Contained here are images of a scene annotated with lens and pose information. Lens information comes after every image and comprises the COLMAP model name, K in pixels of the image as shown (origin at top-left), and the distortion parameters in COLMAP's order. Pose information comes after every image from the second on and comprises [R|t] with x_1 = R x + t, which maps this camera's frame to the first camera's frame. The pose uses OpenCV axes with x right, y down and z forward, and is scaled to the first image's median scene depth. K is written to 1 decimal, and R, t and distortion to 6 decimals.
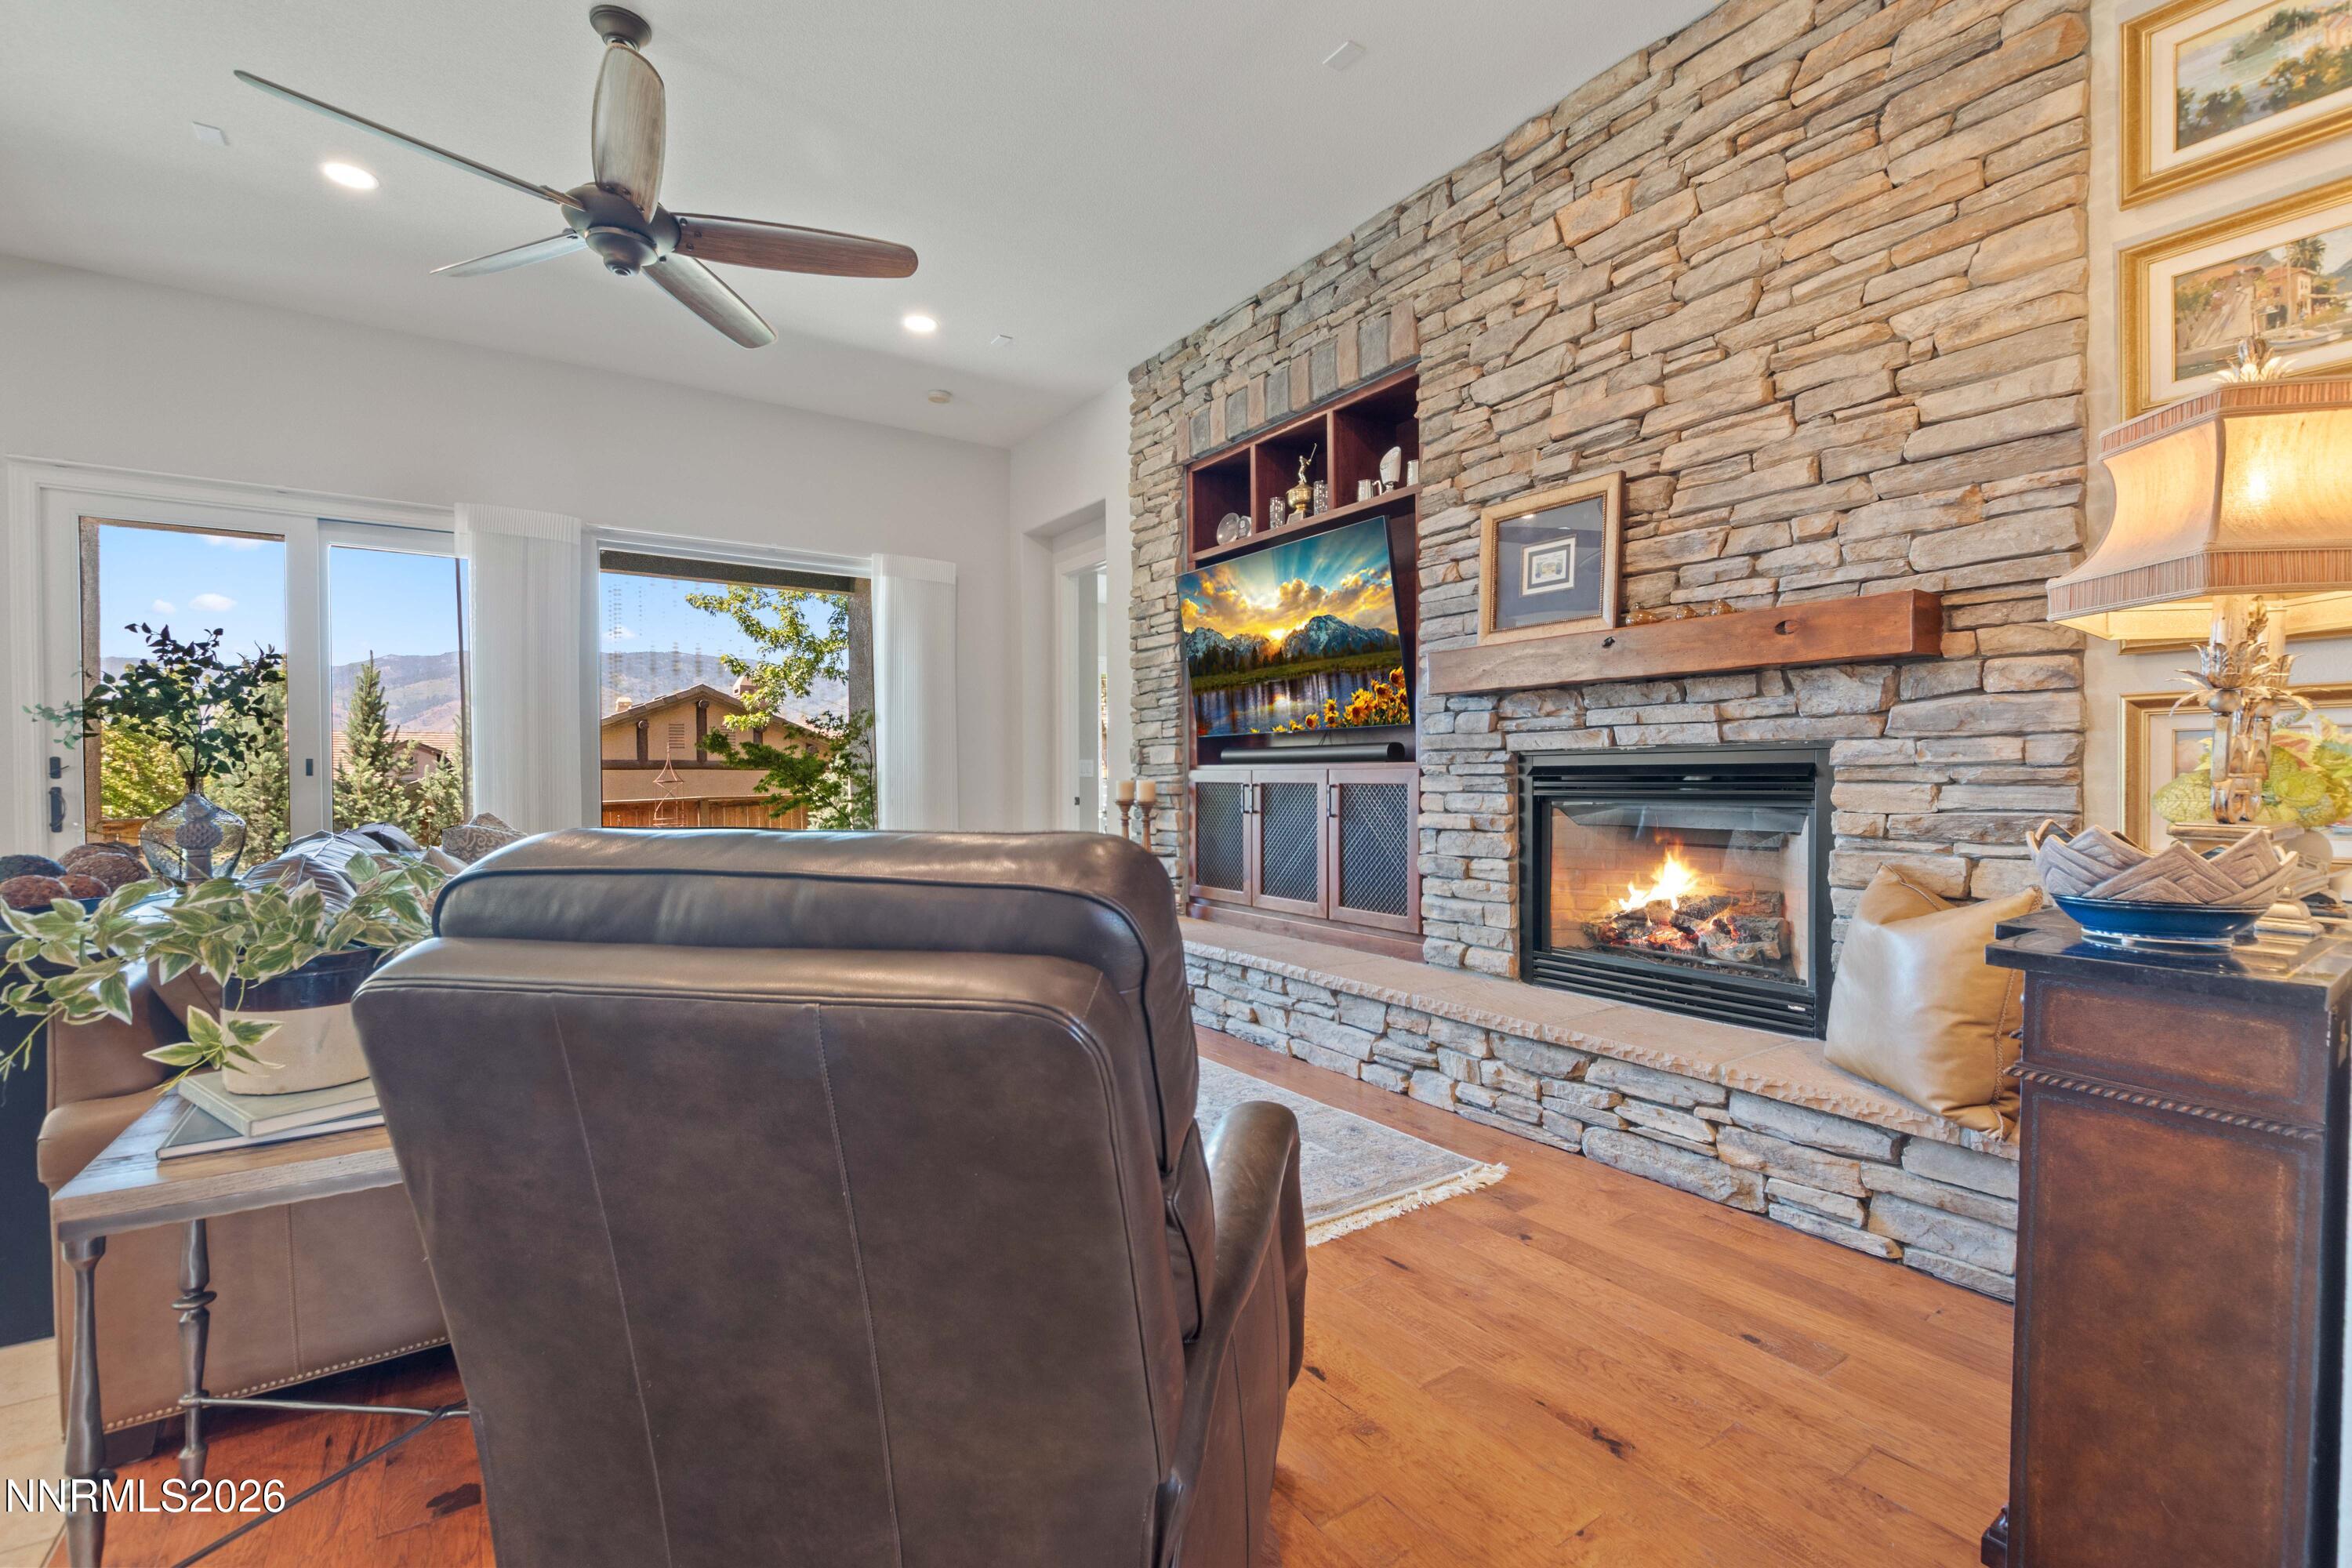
lens RADIAL K [[1021.0, 0, 1164.2], [0, 1021.0, 785.7], [0, 0, 1]] dist [0.014805, -0.005833]
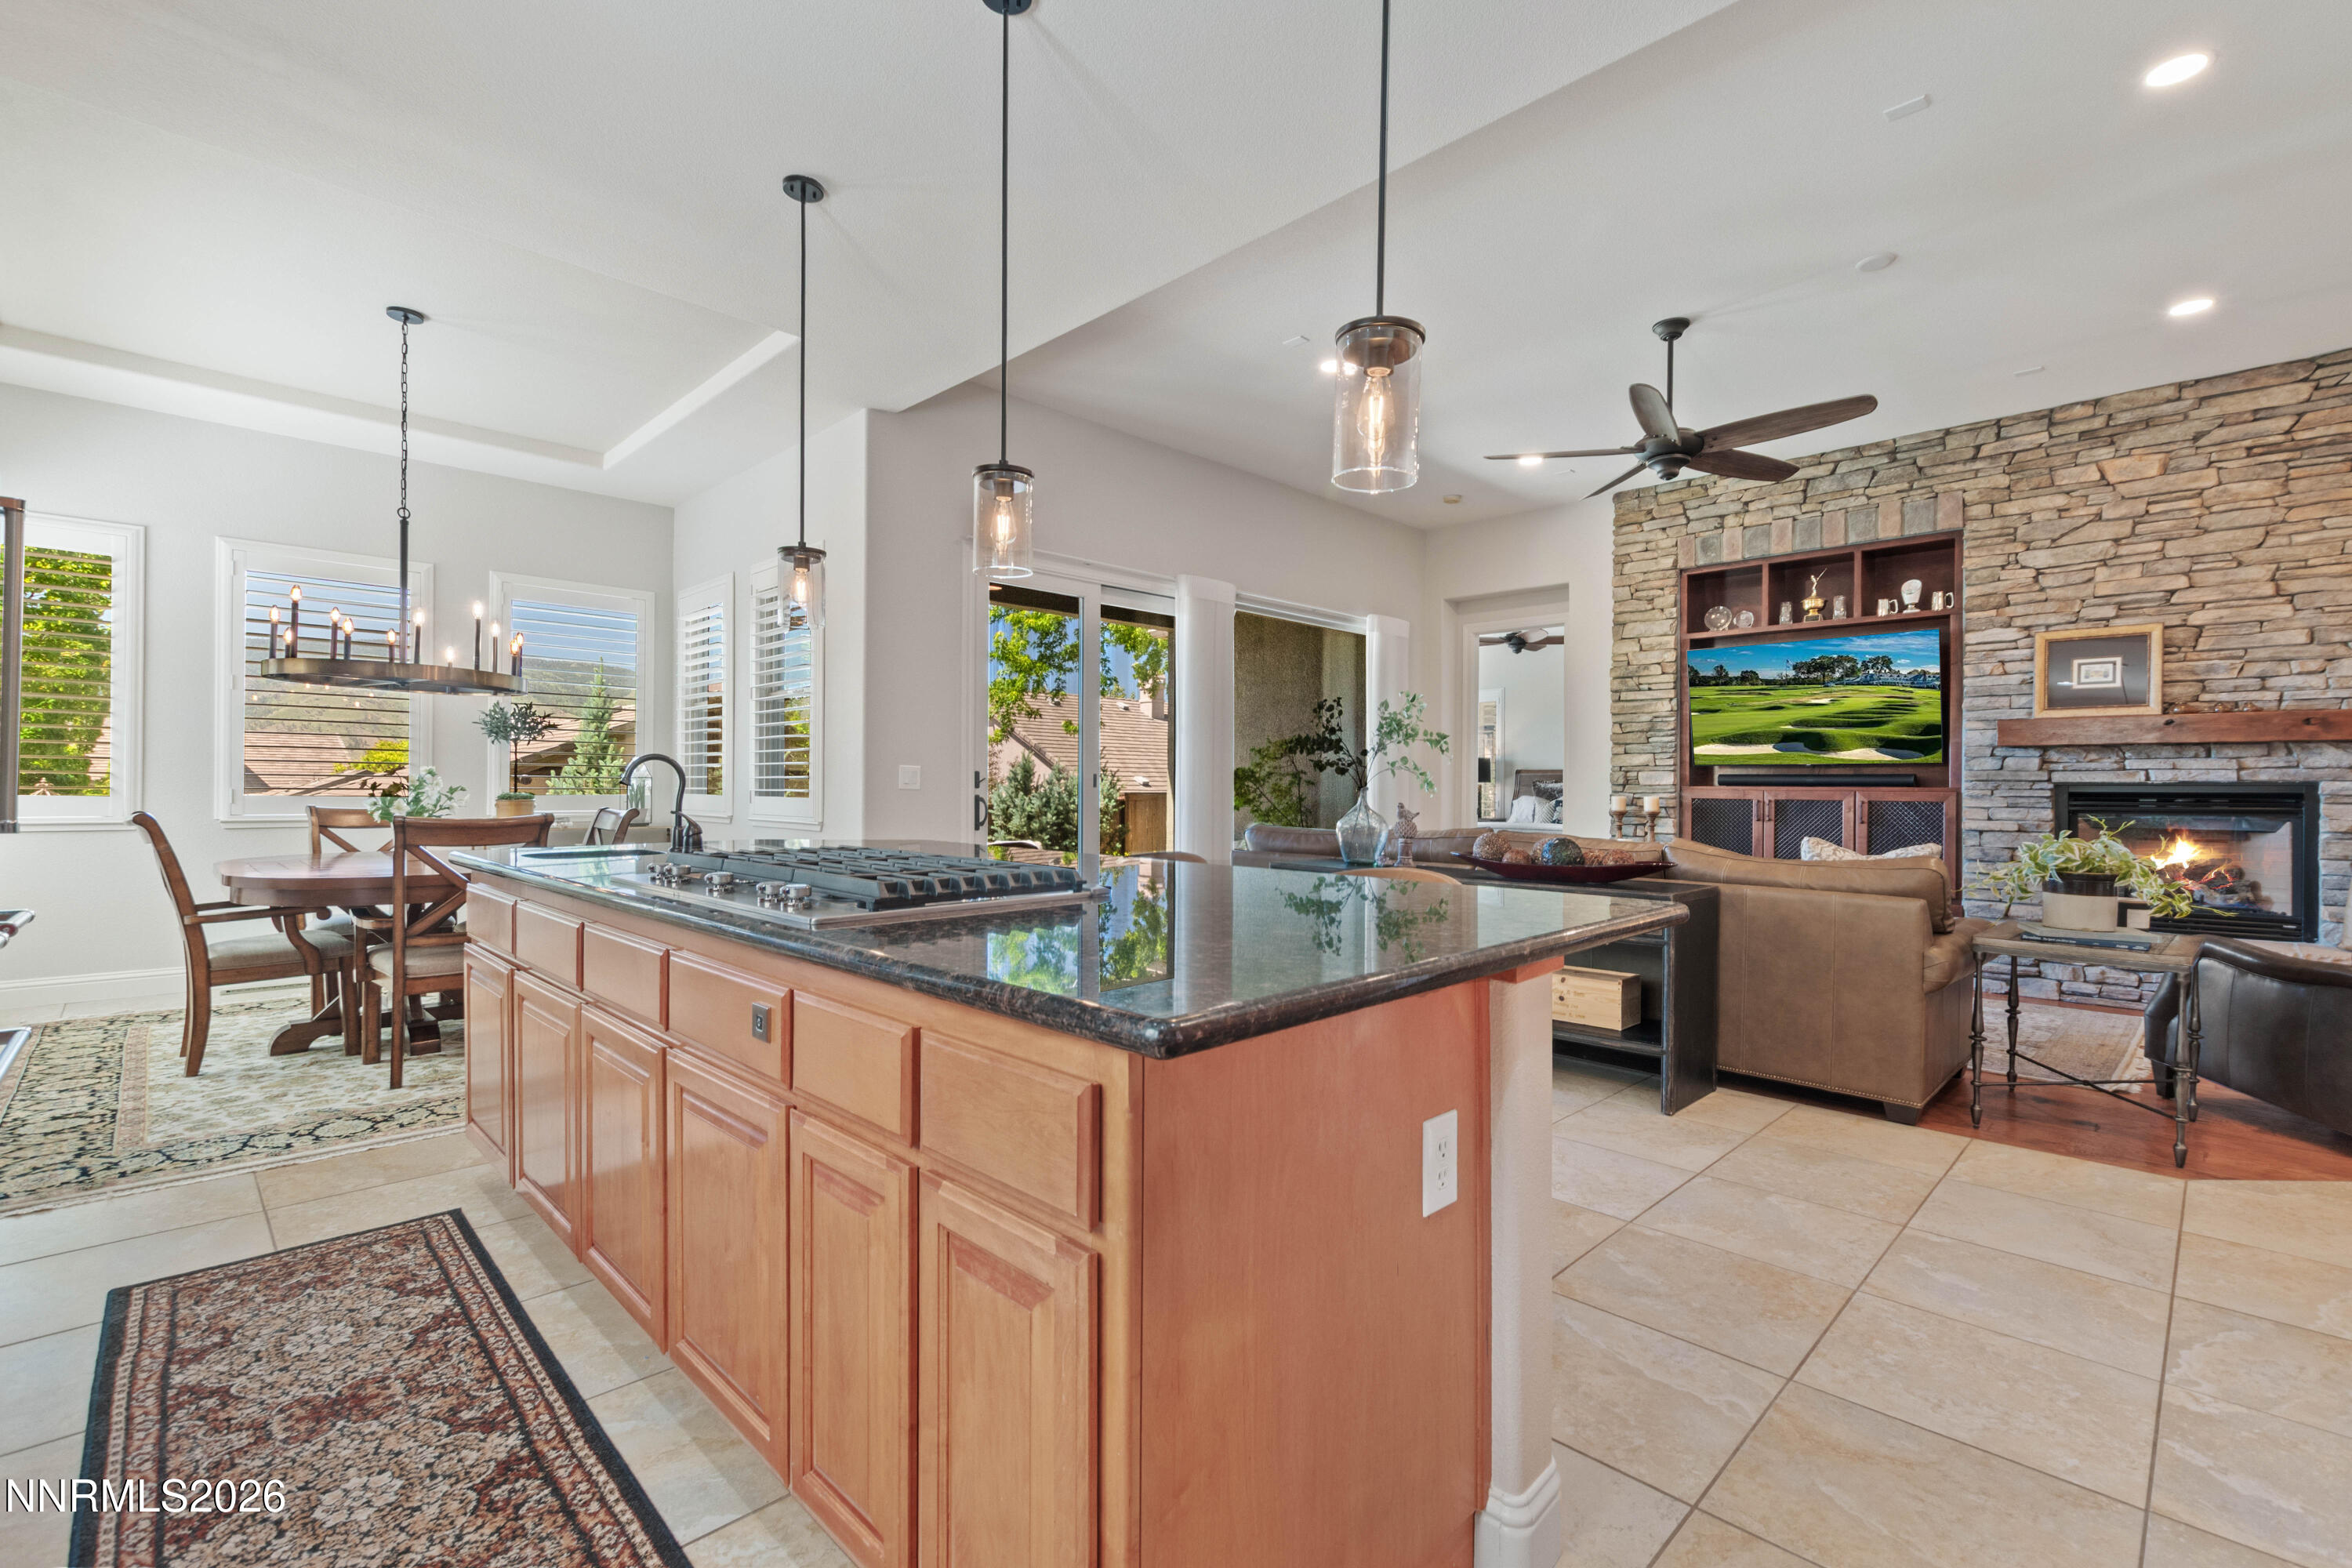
lens RADIAL K [[1021.0, 0, 1181.8], [0, 1021.0, 785.1], [0, 0, 1]] dist [0.014805, -0.005833]
pose [[0.984340, 0.010743, 0.175950, -1.275111], [-0.009130, 0.999909, -0.009971, -0.000588], [-0.176041, 0.008209, 0.984349, -0.356103]]
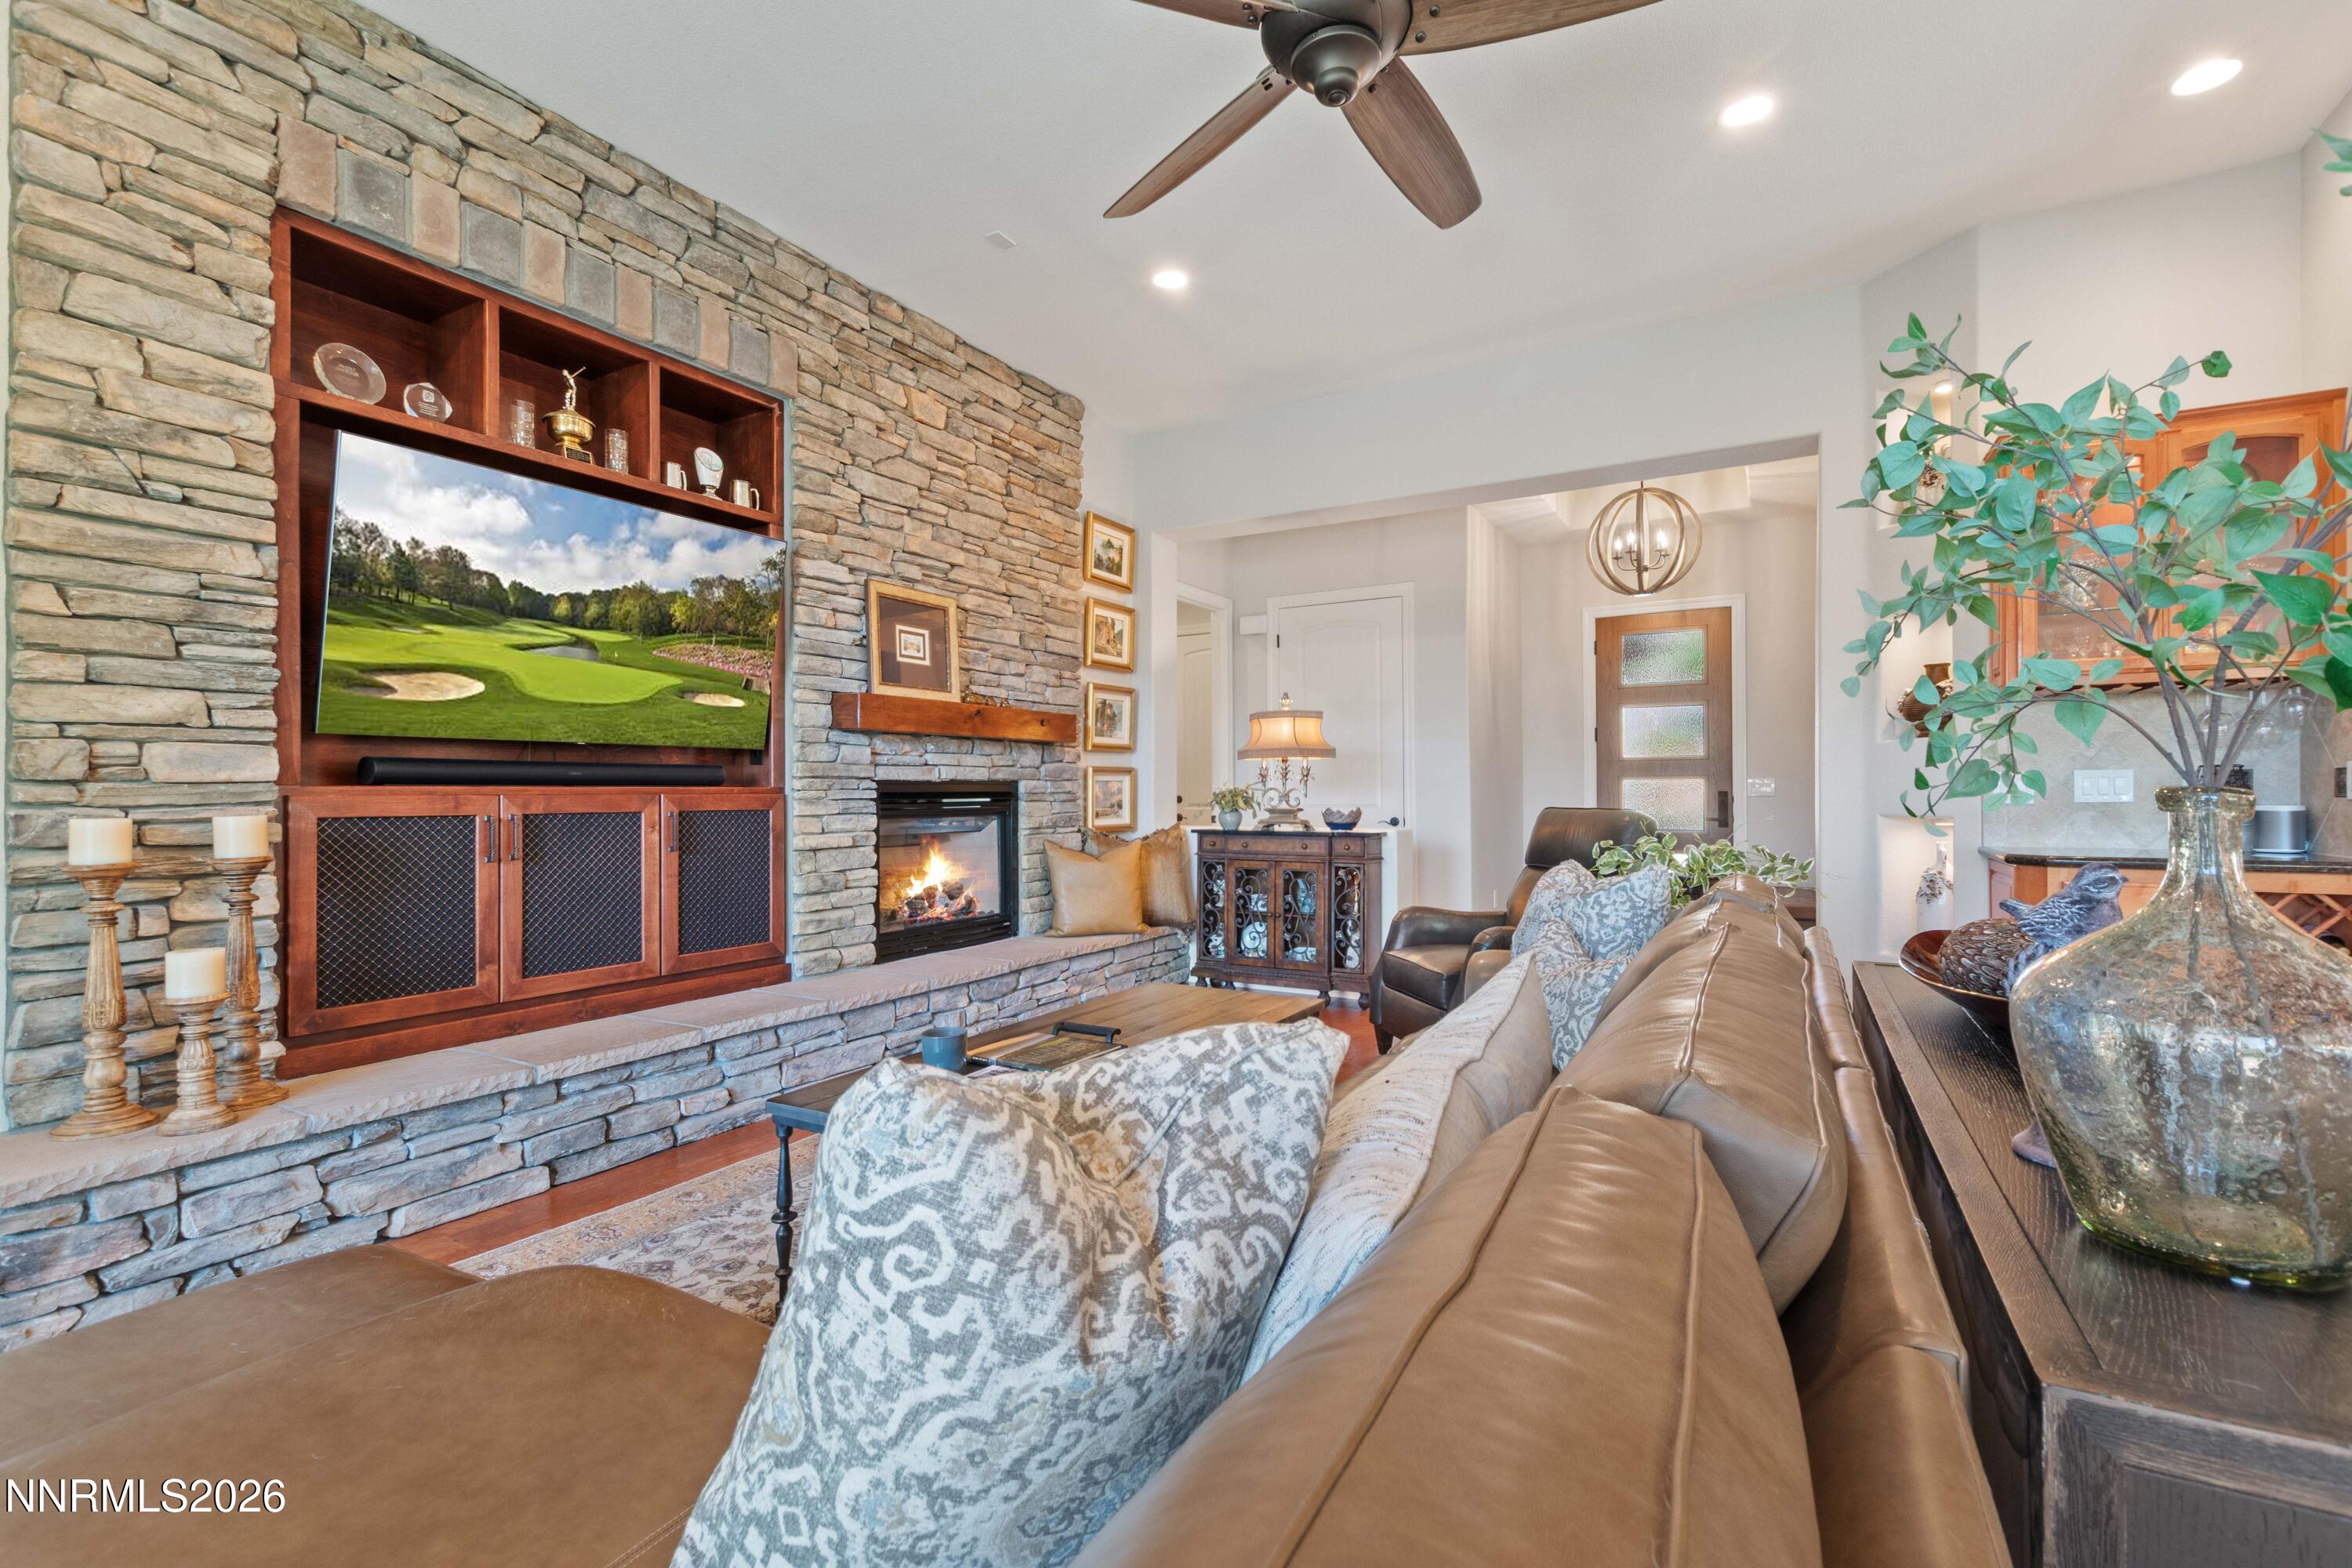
lens RADIAL K [[1021.0, 0, 1175.9], [0, 1021.0, 786.7], [0, 0, 1]] dist [0.014805, -0.005833]
pose [[-0.431048, 0.008401, 0.902290, -0.917216], [0.013601, 0.999904, -0.002813, -0.016434], [-0.902226, 0.011060, -0.431121, 1.171160]]
